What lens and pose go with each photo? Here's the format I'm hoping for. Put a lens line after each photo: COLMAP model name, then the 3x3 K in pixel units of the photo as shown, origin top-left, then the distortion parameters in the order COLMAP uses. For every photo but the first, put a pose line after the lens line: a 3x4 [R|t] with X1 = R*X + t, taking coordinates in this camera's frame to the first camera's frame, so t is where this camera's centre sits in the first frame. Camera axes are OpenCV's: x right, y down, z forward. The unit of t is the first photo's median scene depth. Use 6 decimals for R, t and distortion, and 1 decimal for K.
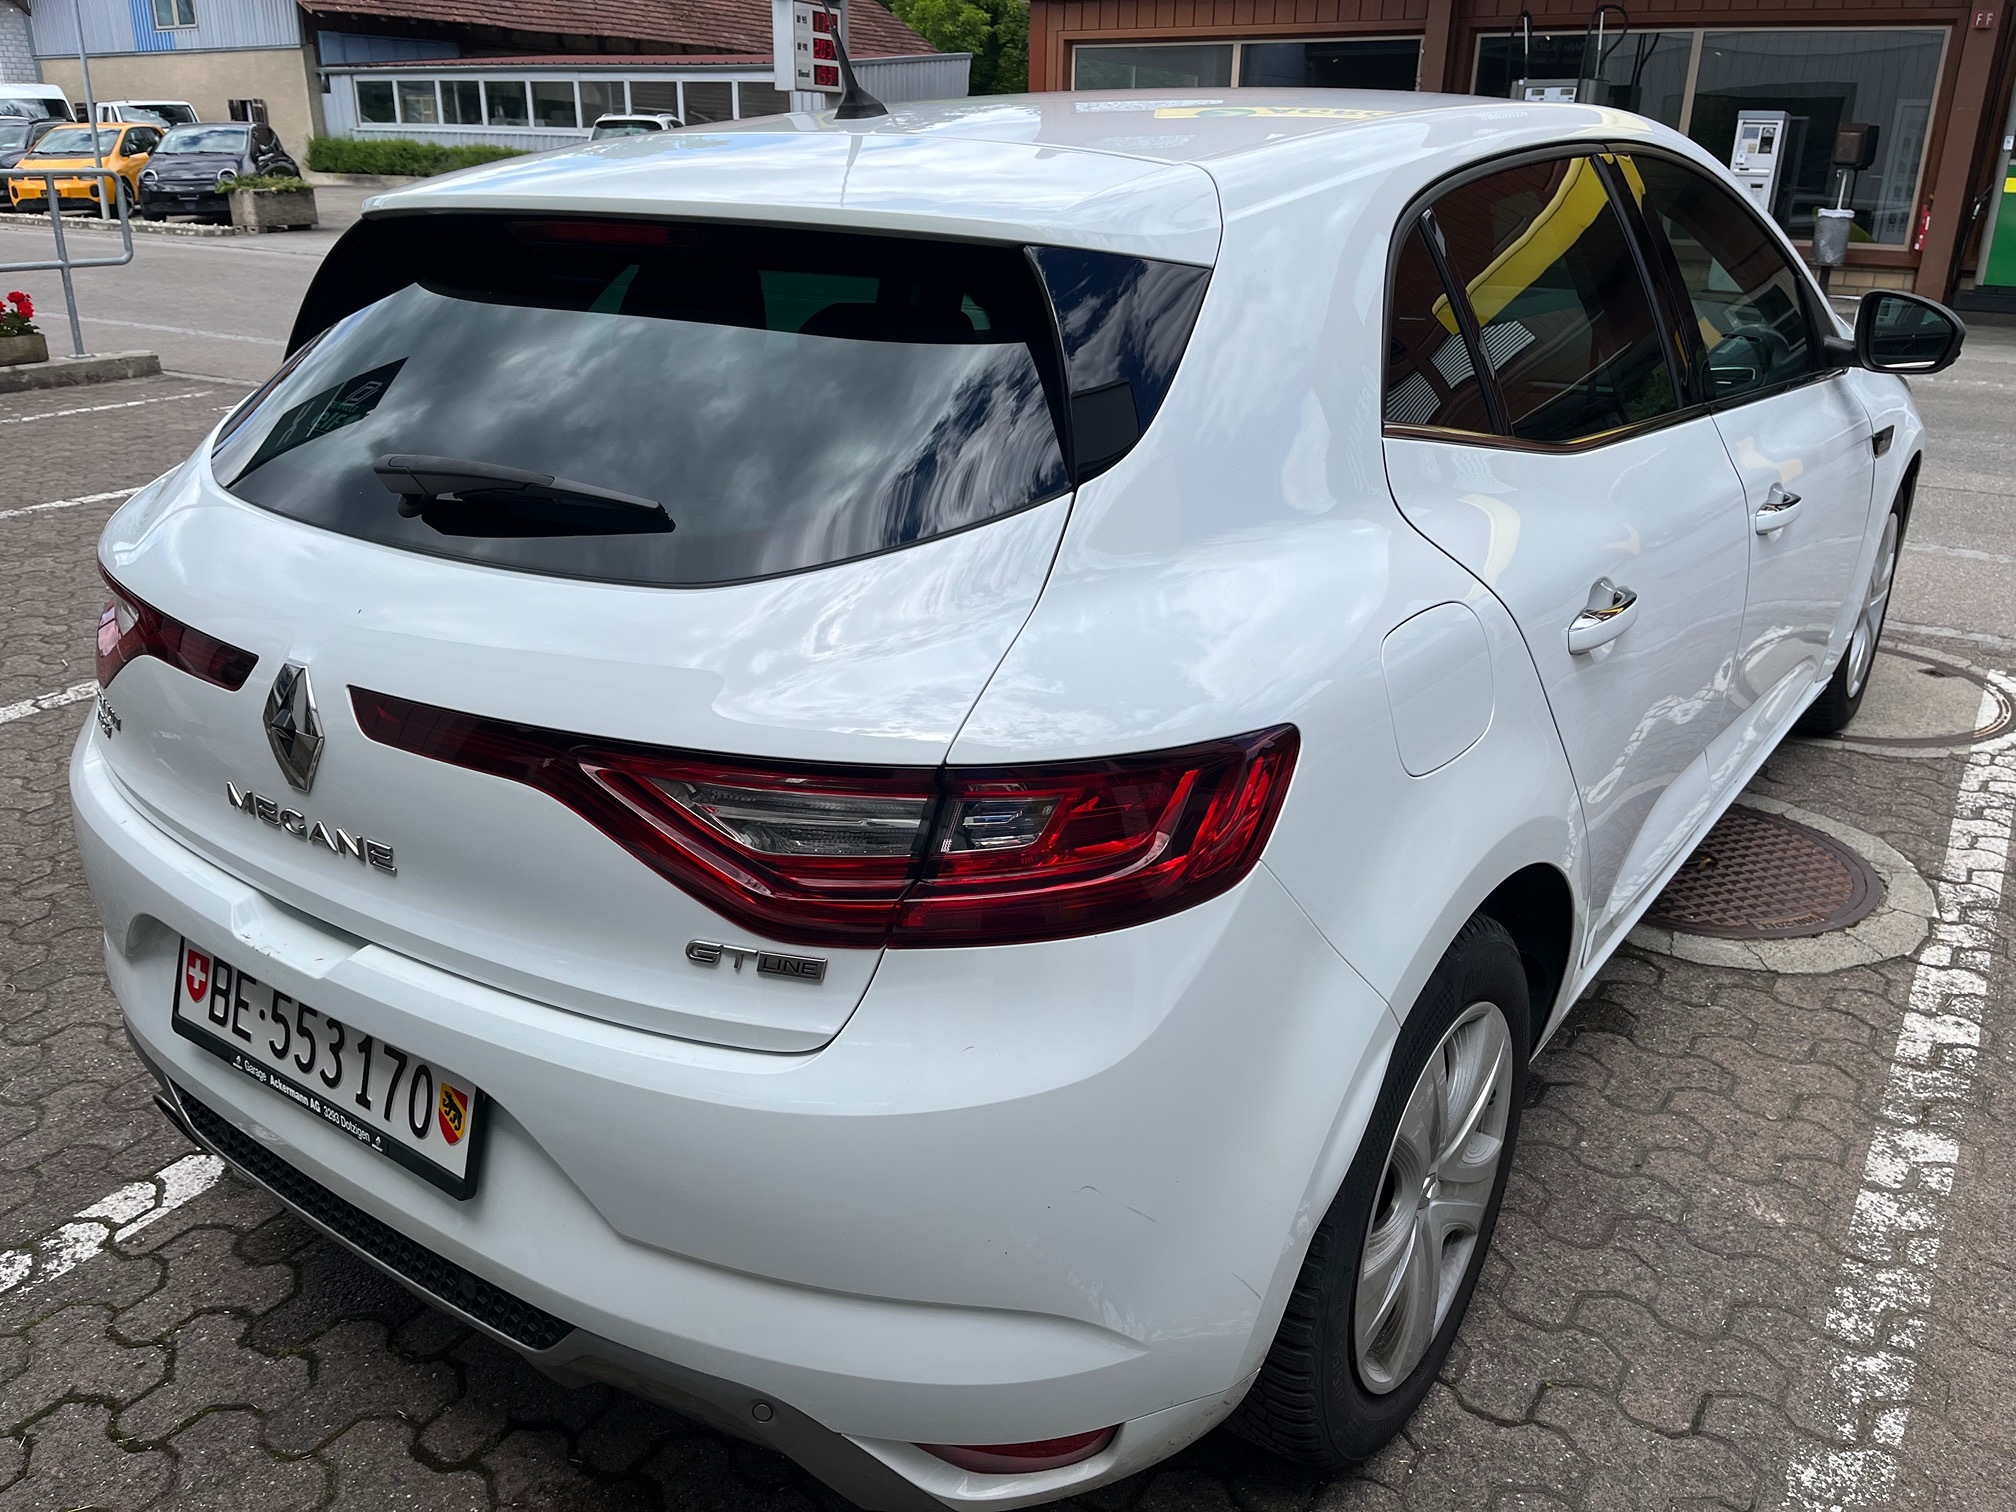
lens RADIAL K [[1537.1, 0, 1029.0], [0, 1537.1, 750.6], [0, 0, 1]] dist [0.072624, -0.114876]
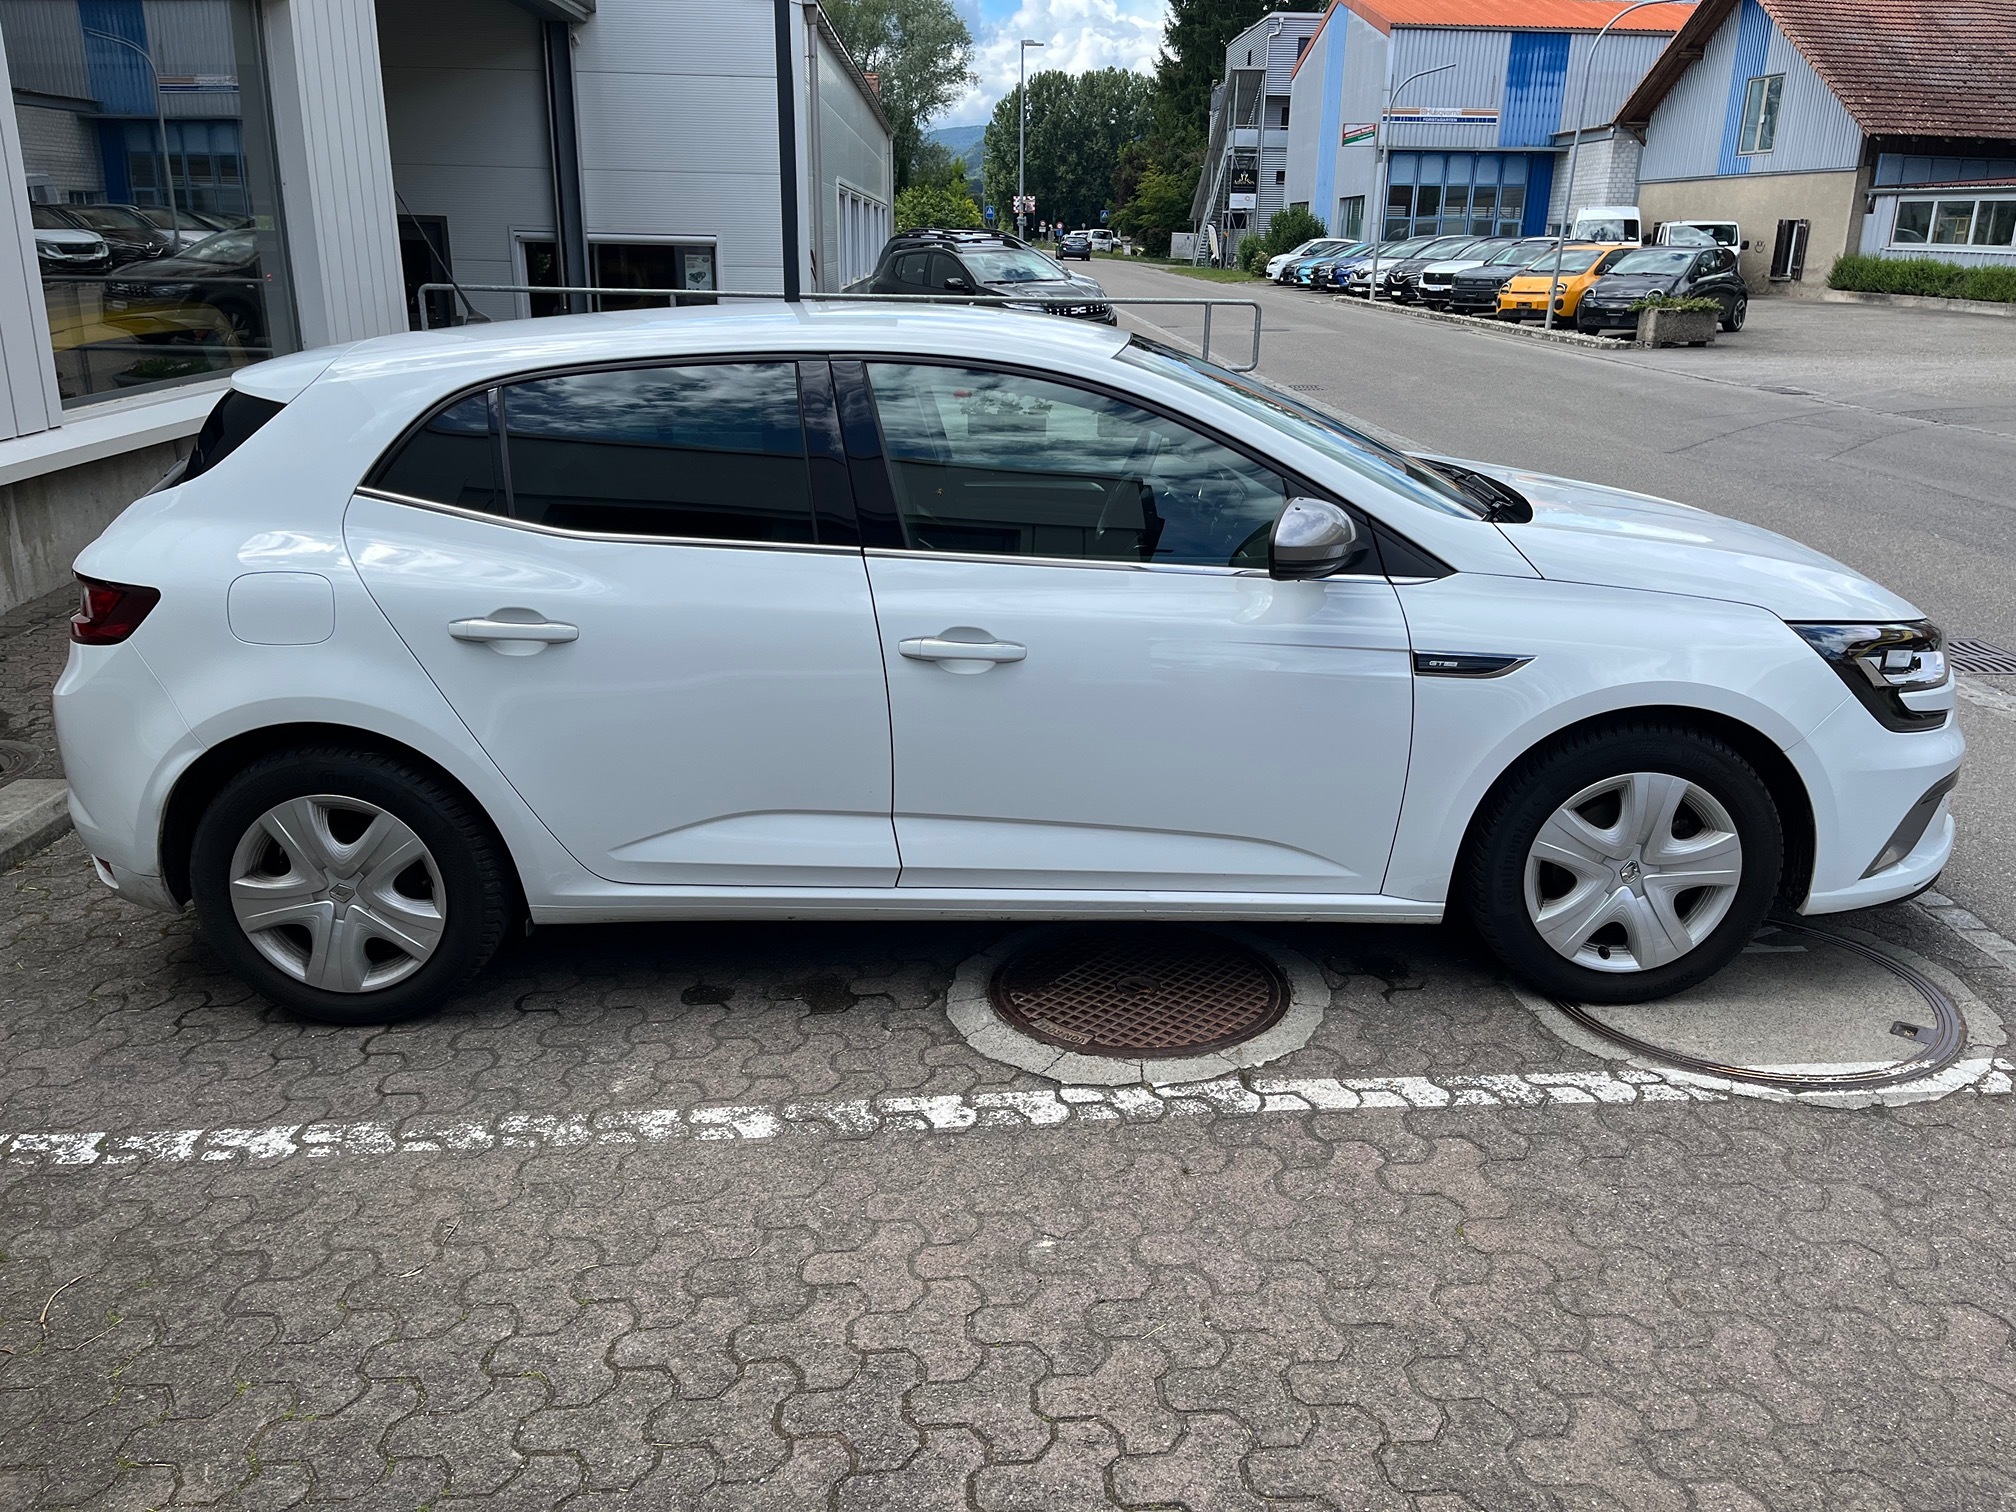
lens RADIAL K [[1537.1, 0, 1029.0], [0, 1537.1, 750.6], [0, 0, 1]] dist [0.072624, -0.114876]
pose [[0.584734, 0.247284, -0.772617, 1.307193], [-0.295668, 0.951860, 0.080885, -0.169263], [0.755425, 0.181142, 0.629699, 0.249363]]
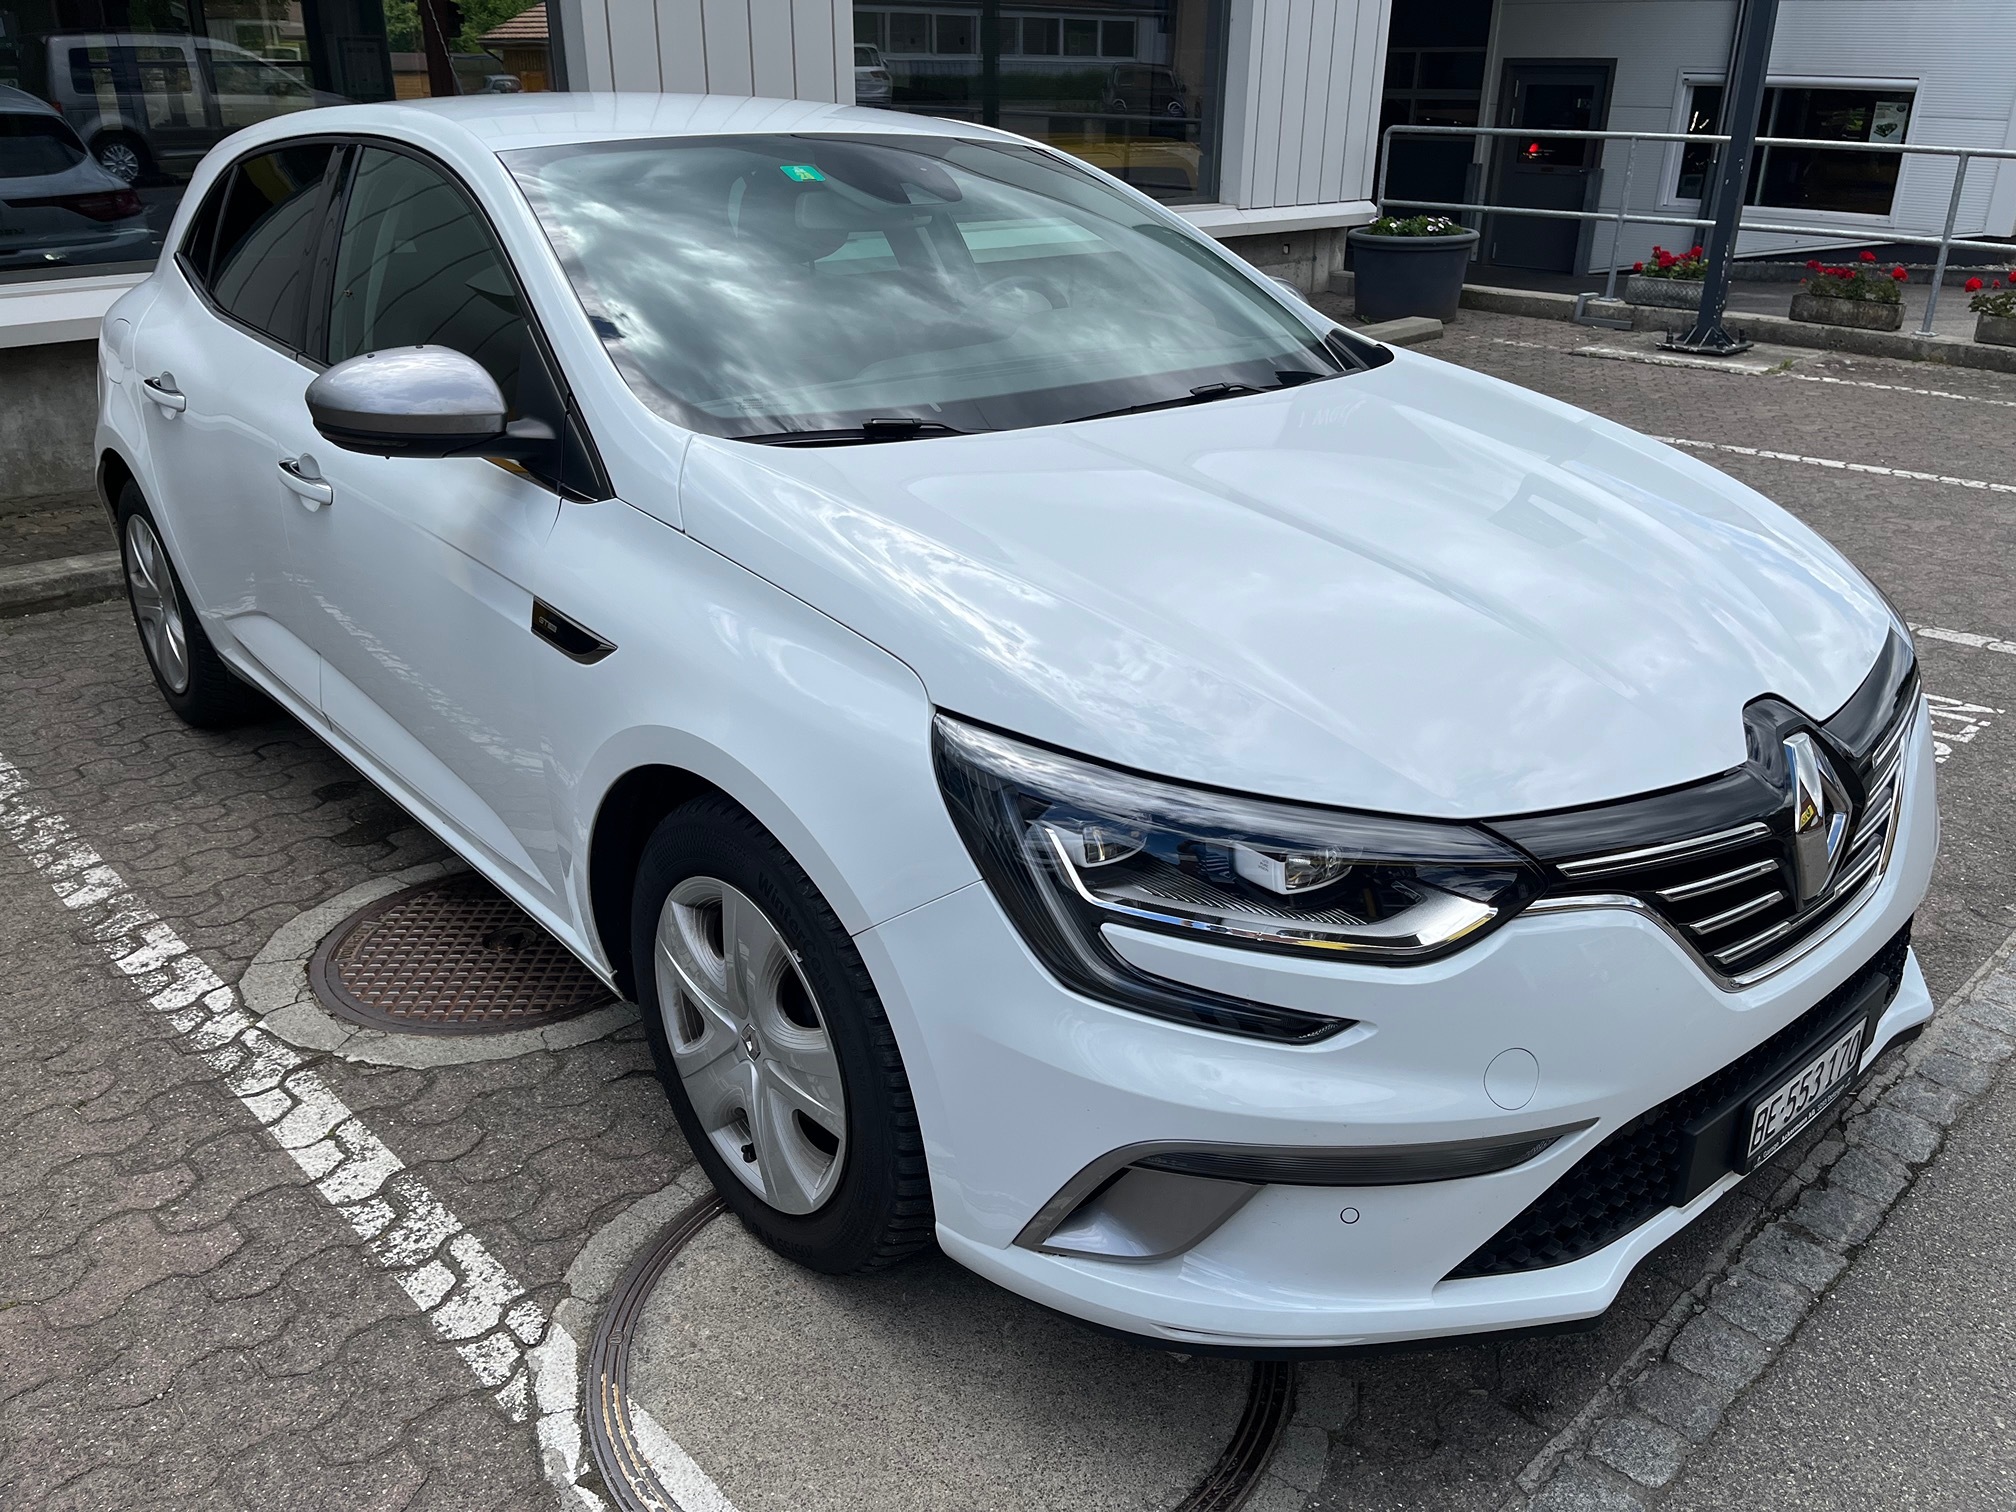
lens RADIAL K [[1537.1, 0, 1029.0], [0, 1537.1, 750.6], [0, 0, 1]] dist [0.072624, -0.114876]
pose [[-0.217840, 0.370191, -0.903053, 1.255551], [-0.359851, 0.829620, 0.426894, -0.568317], [0.907223, 0.417959, -0.047511, 1.404608]]
